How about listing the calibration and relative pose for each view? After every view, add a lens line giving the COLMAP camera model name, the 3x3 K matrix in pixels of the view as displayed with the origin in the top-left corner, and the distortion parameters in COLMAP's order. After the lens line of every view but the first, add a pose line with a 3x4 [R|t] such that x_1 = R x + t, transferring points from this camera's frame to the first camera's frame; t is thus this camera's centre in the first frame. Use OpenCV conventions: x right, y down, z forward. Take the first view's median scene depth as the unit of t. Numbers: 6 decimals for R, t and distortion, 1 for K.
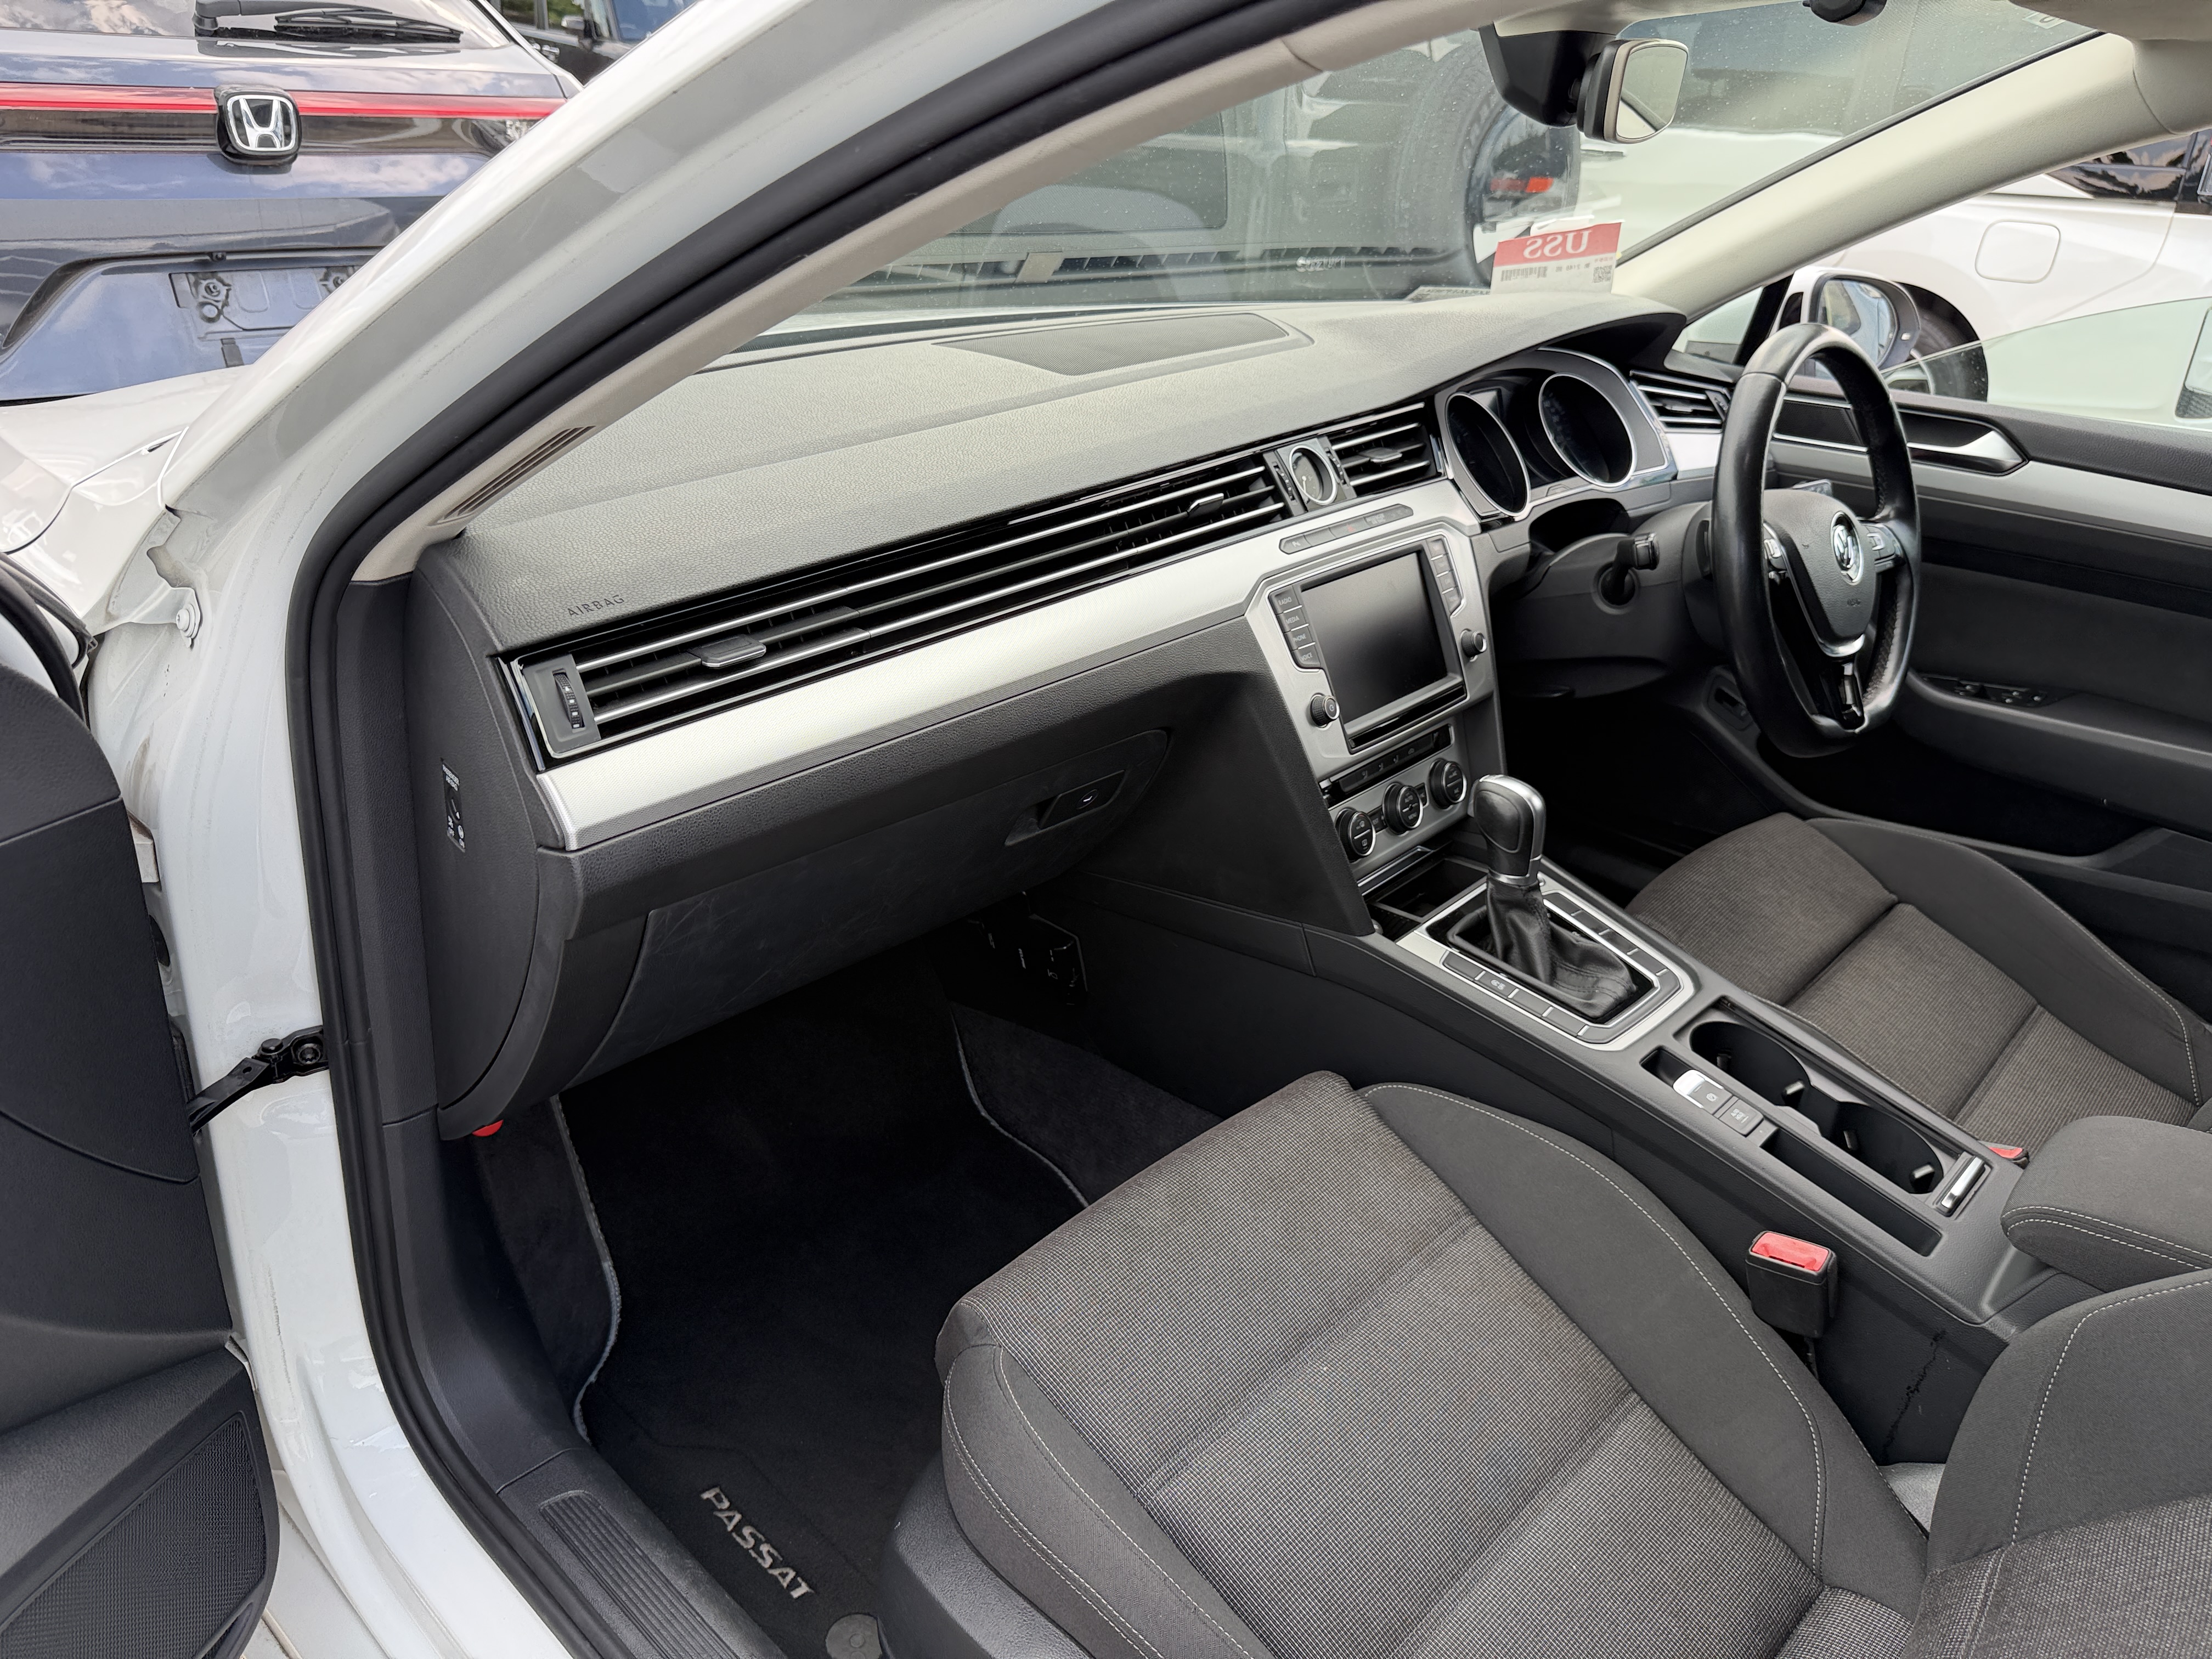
lens RADIAL K [[1658.6, 0, 1106.0], [0, 1658.6, 829.5], [0, 0, 1]] dist [-0.001051, -0.005105]
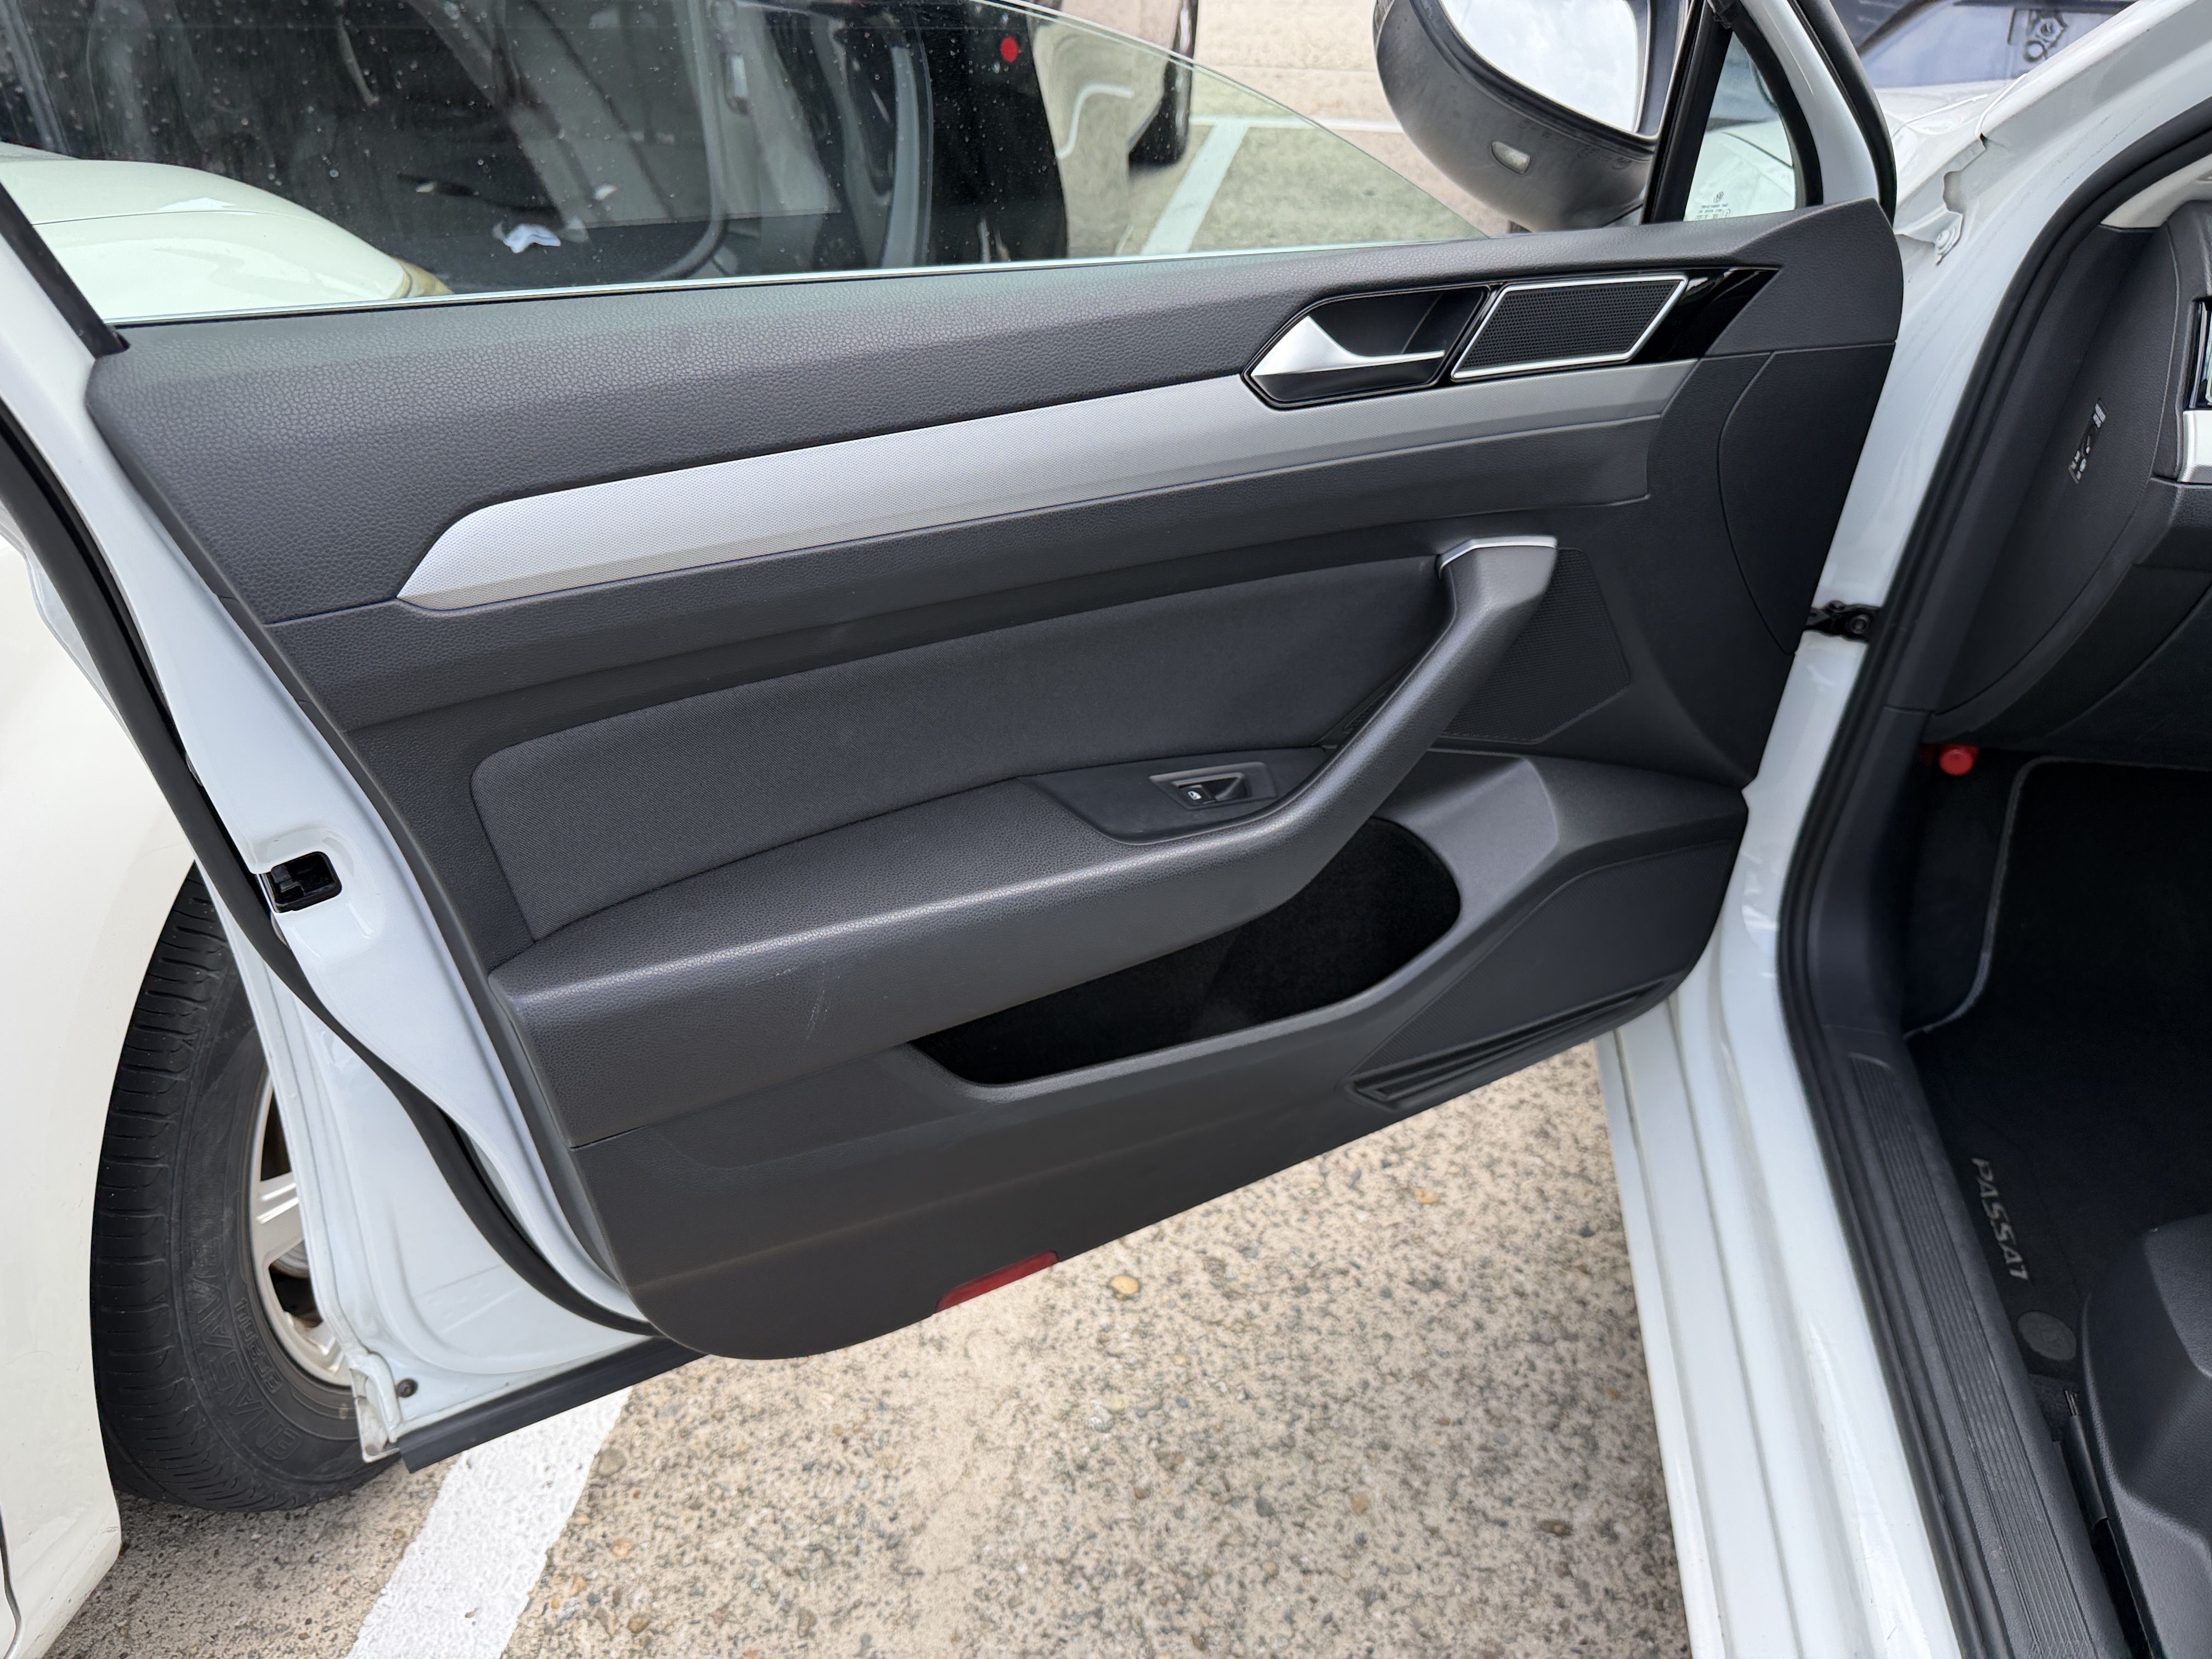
lens RADIAL K [[1658.6, 0, 1106.0], [0, 1658.6, 829.5], [0, 0, 1]] dist [-0.001051, -0.005105]
pose [[0.584394, 0.431981, -0.686933, 0.097925], [-0.345959, 0.898372, 0.270629, 0.133074], [0.734028, 0.079497, 0.674450, -0.217192]]
